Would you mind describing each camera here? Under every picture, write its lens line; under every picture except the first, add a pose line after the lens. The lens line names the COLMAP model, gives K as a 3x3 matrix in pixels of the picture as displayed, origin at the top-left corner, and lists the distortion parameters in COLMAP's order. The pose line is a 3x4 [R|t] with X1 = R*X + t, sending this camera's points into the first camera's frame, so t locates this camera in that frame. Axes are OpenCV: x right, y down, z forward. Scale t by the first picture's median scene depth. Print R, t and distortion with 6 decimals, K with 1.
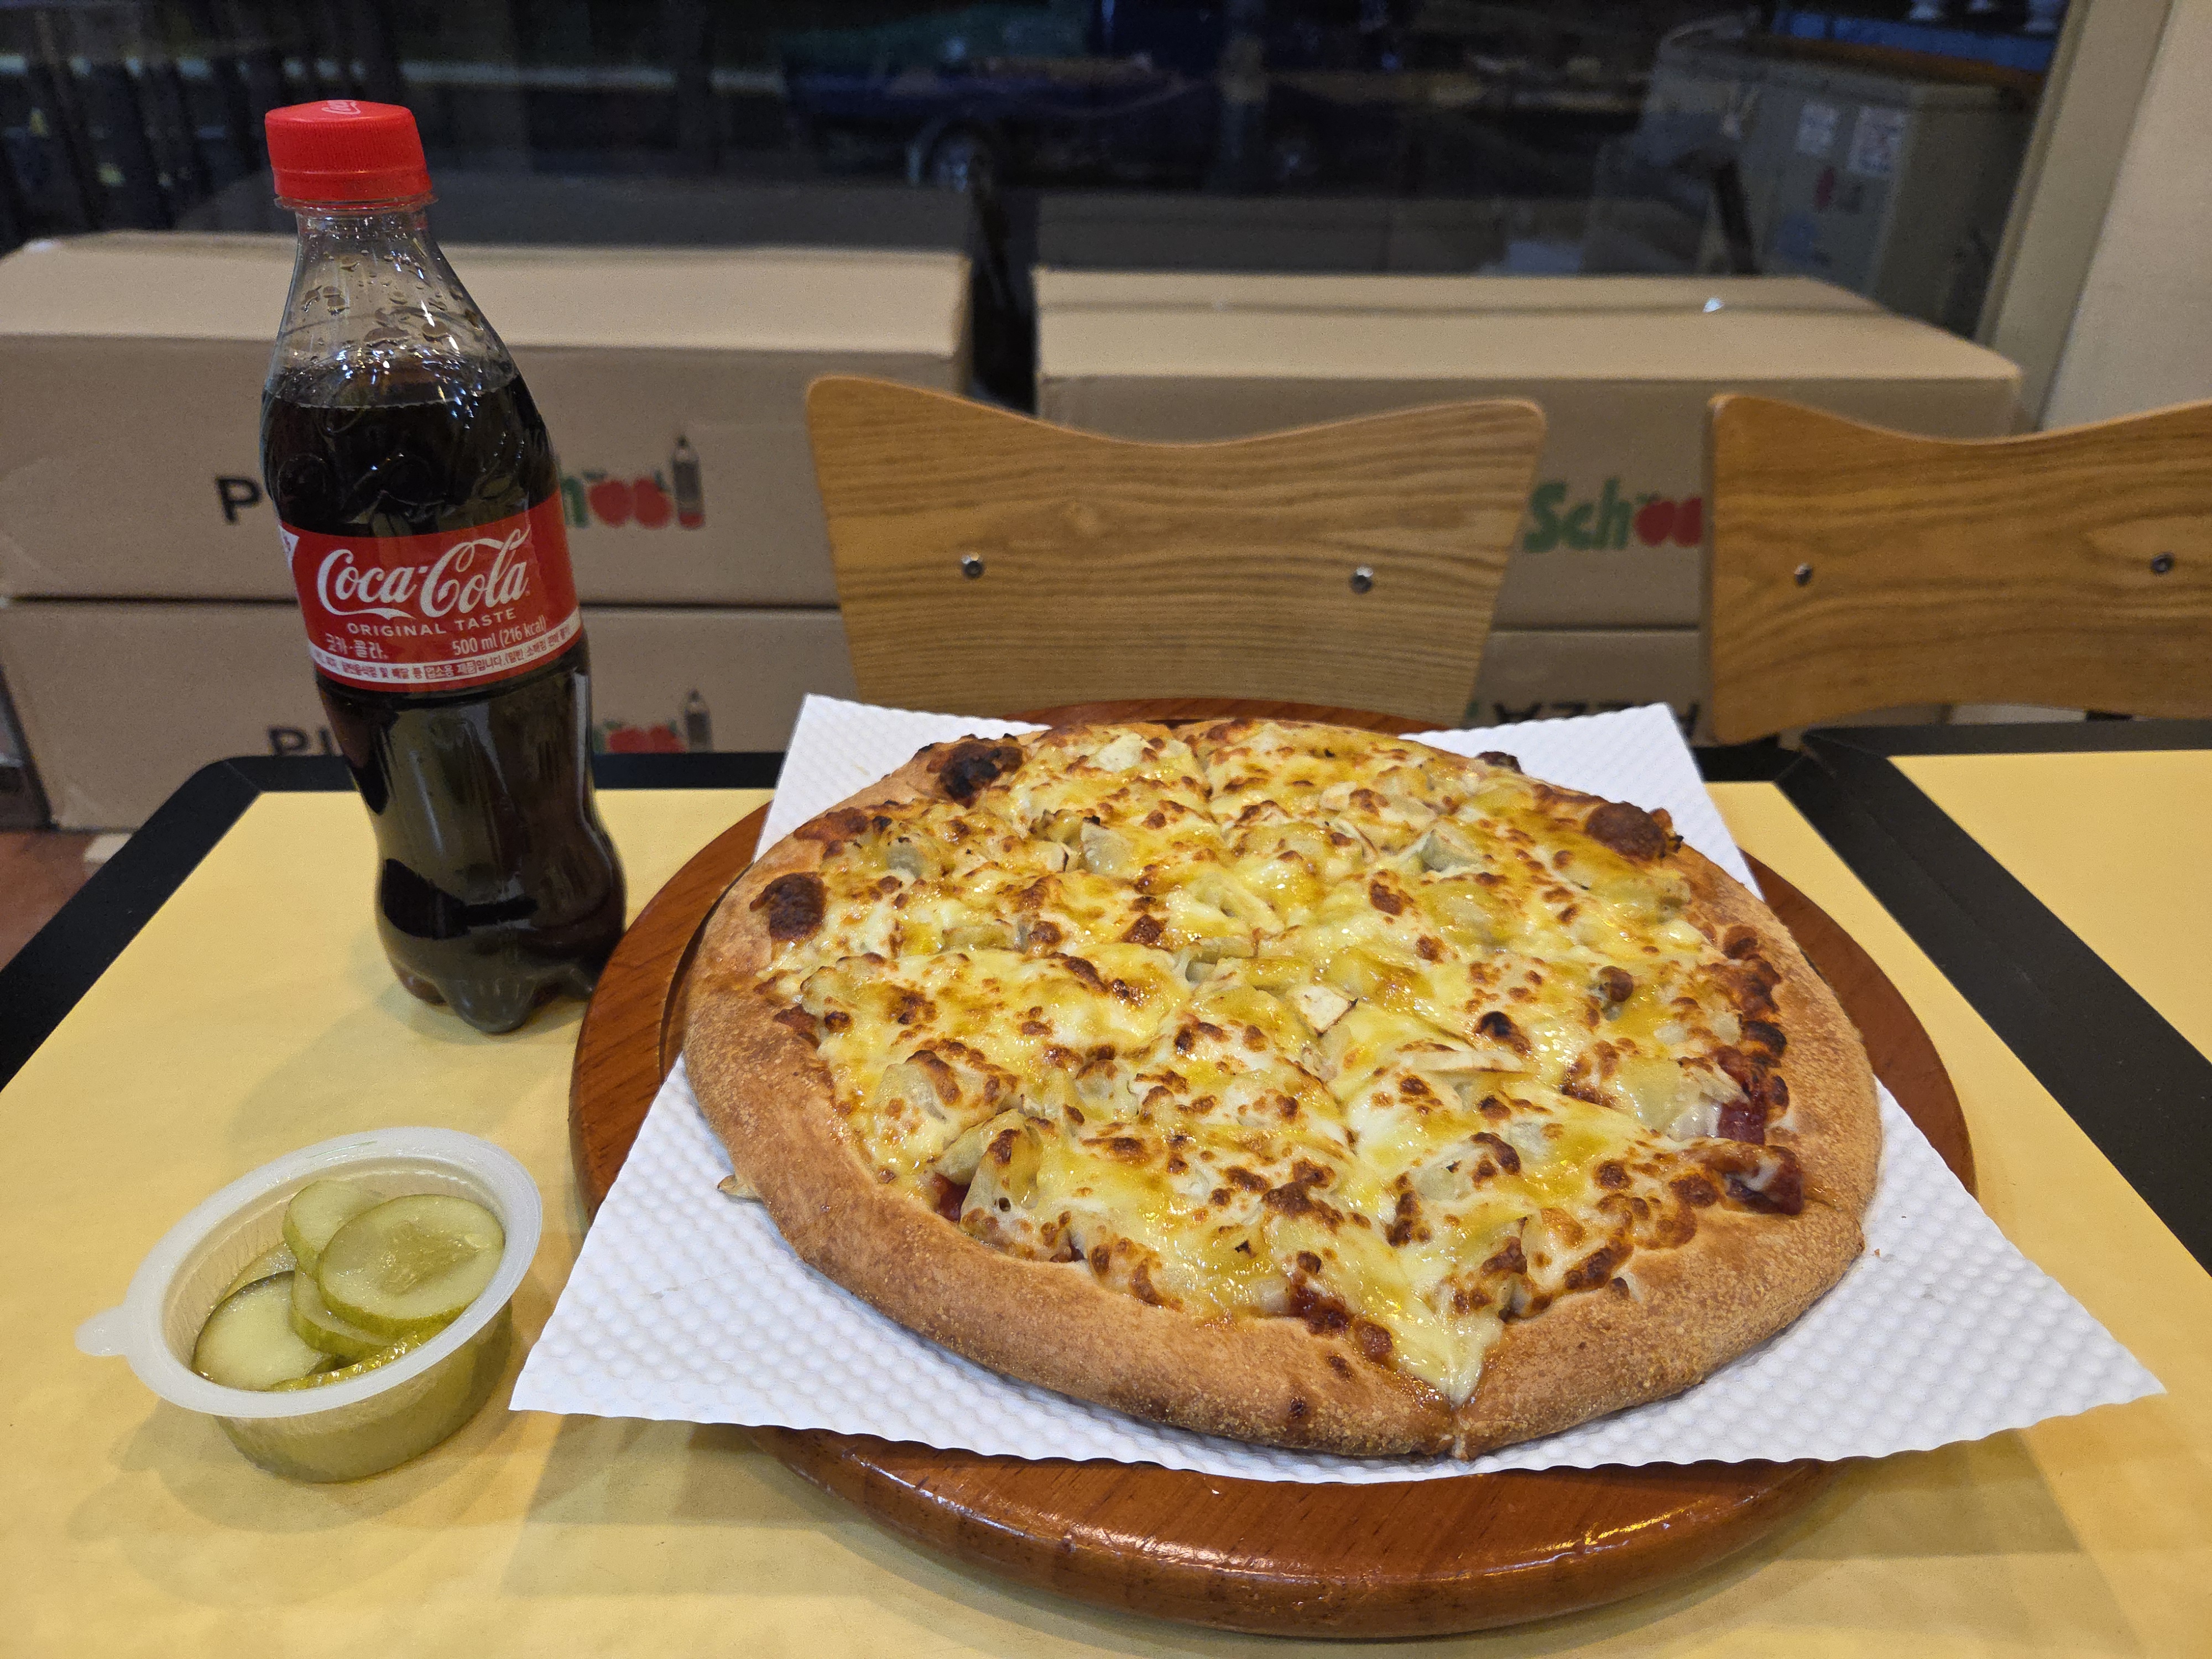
lens RADIAL K [[1516.9, 0, 1106.0], [0, 1516.9, 829.5], [0, 0, 1]] dist [0.075625, -0.142065]
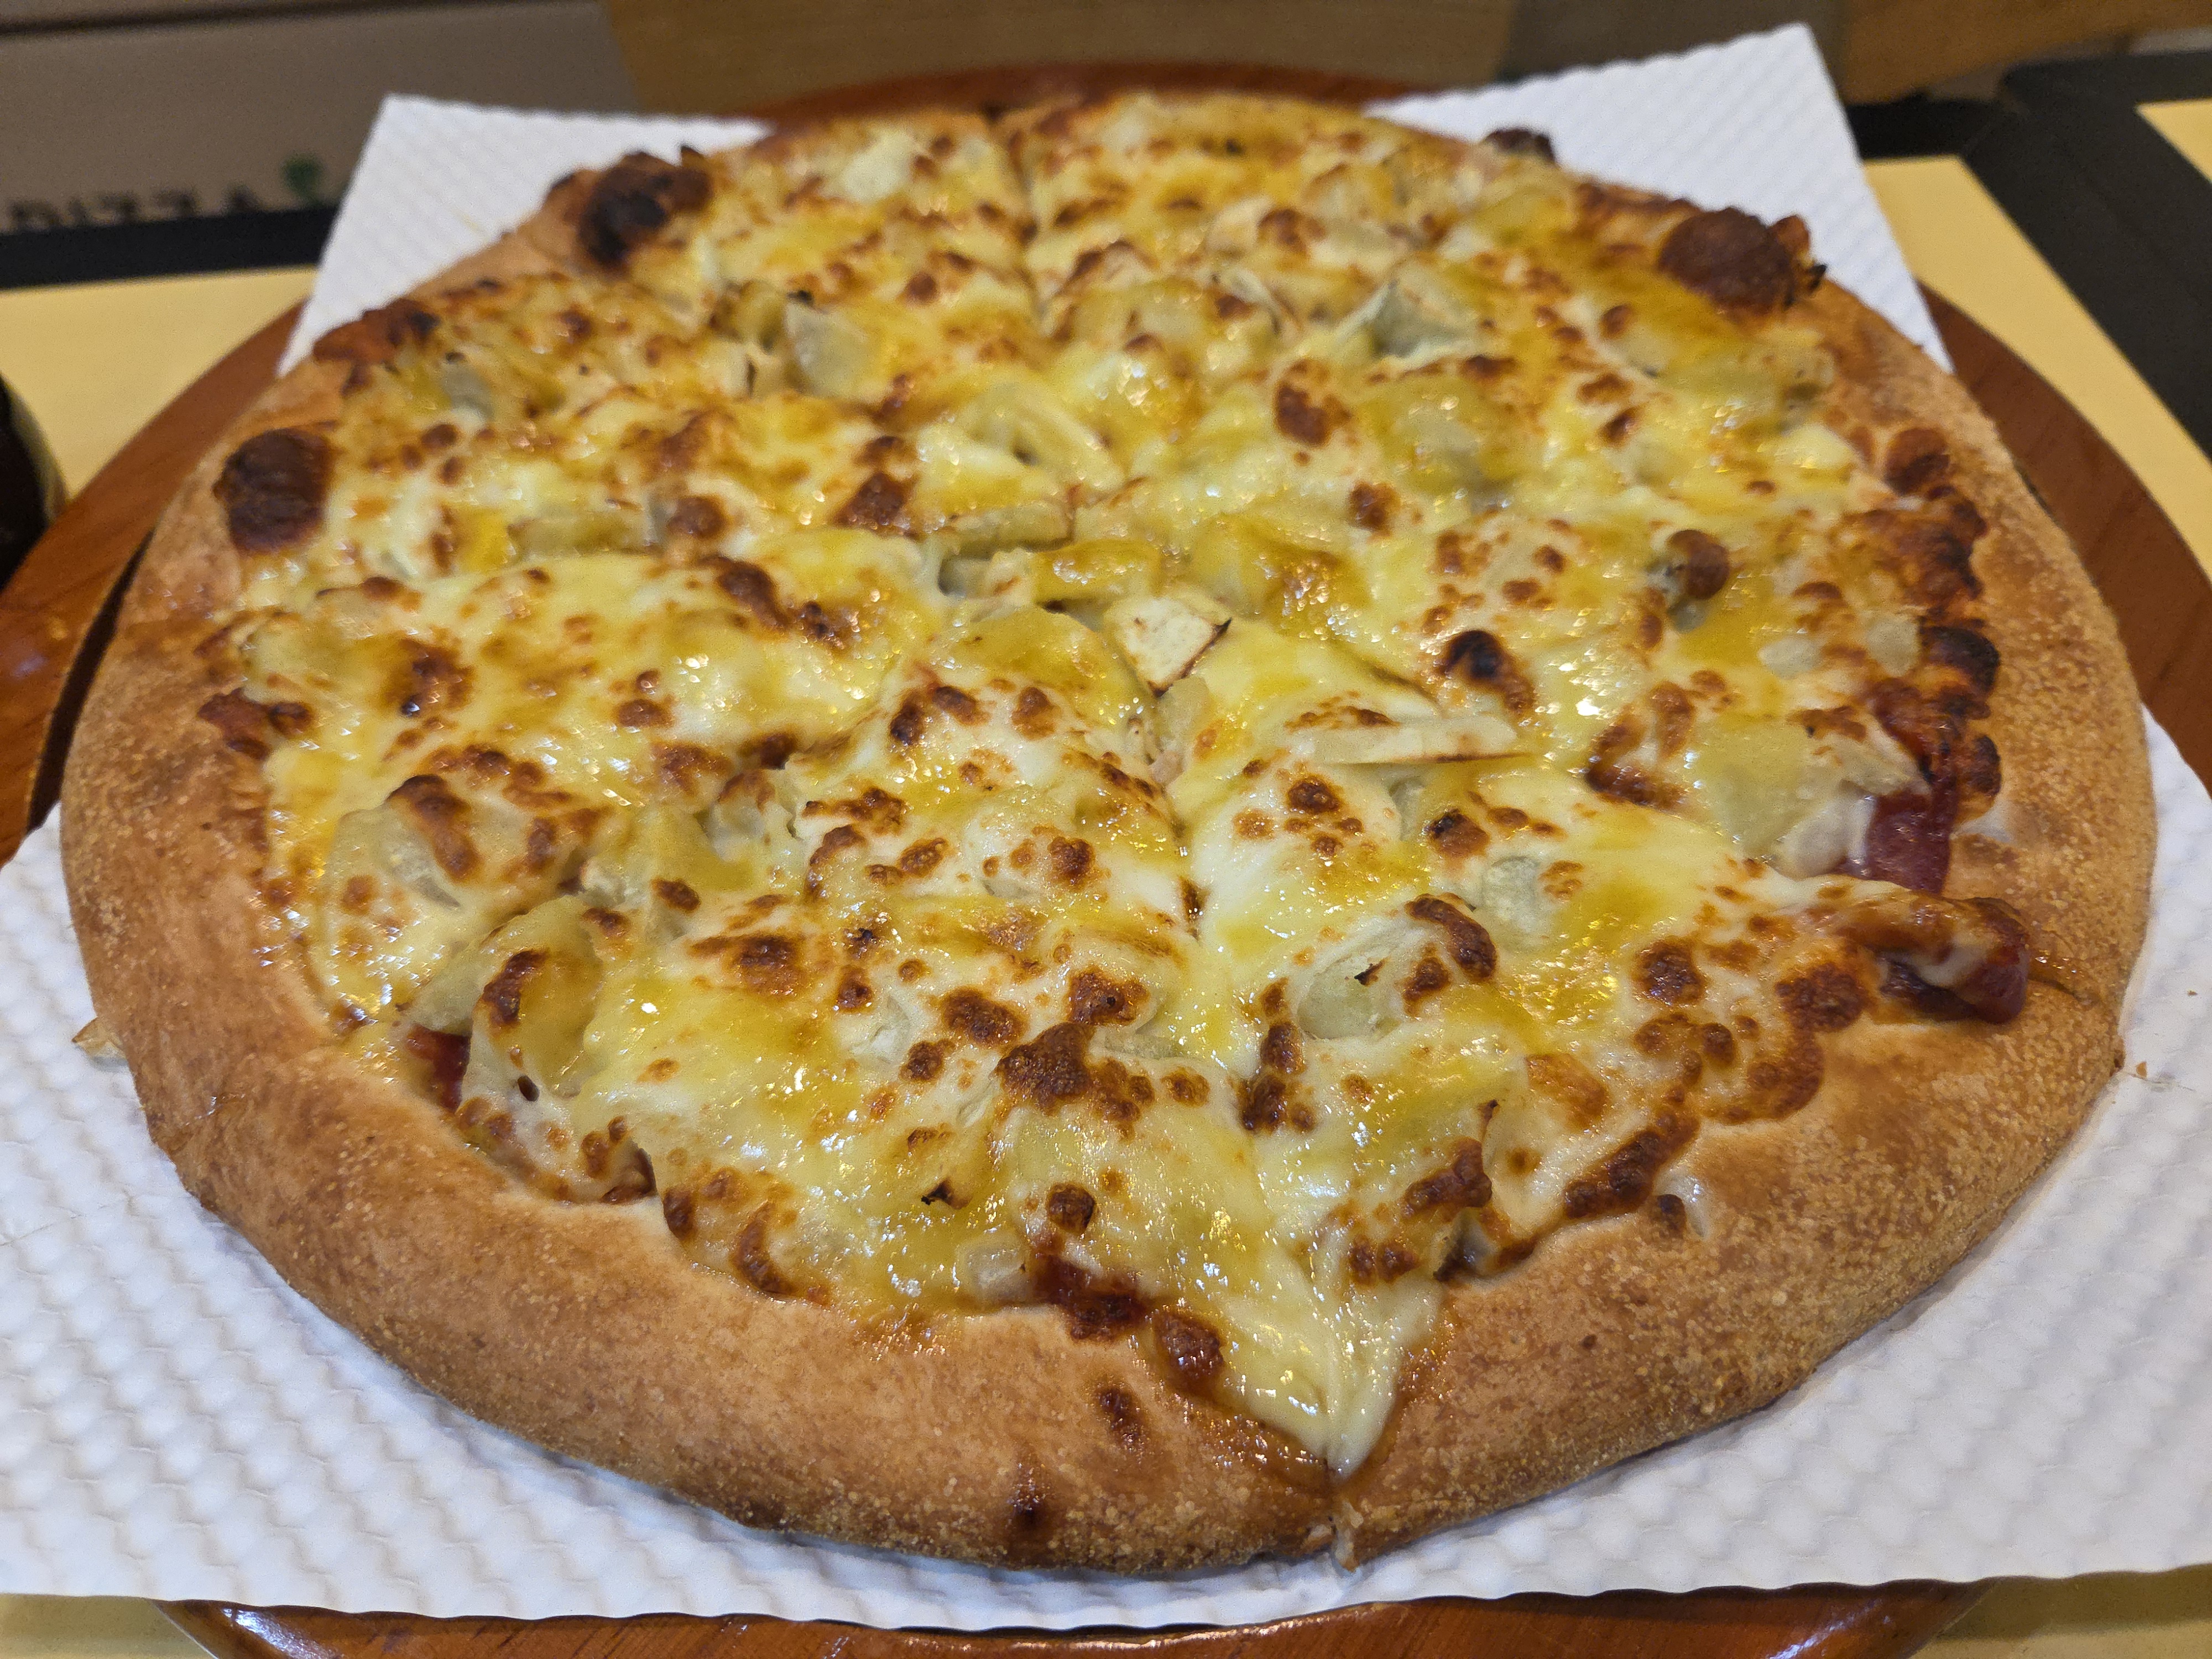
lens RADIAL K [[1525.7, 0, 1106.0], [0, 1525.7, 829.5], [0, 0, 1]] dist [0.019648, -0.043510]
pose [[0.998291, -0.047036, -0.034683, 0.144084], [0.056157, 0.936370, 0.346495, -0.013866], [0.016178, -0.347850, 0.937411, 0.474684]]
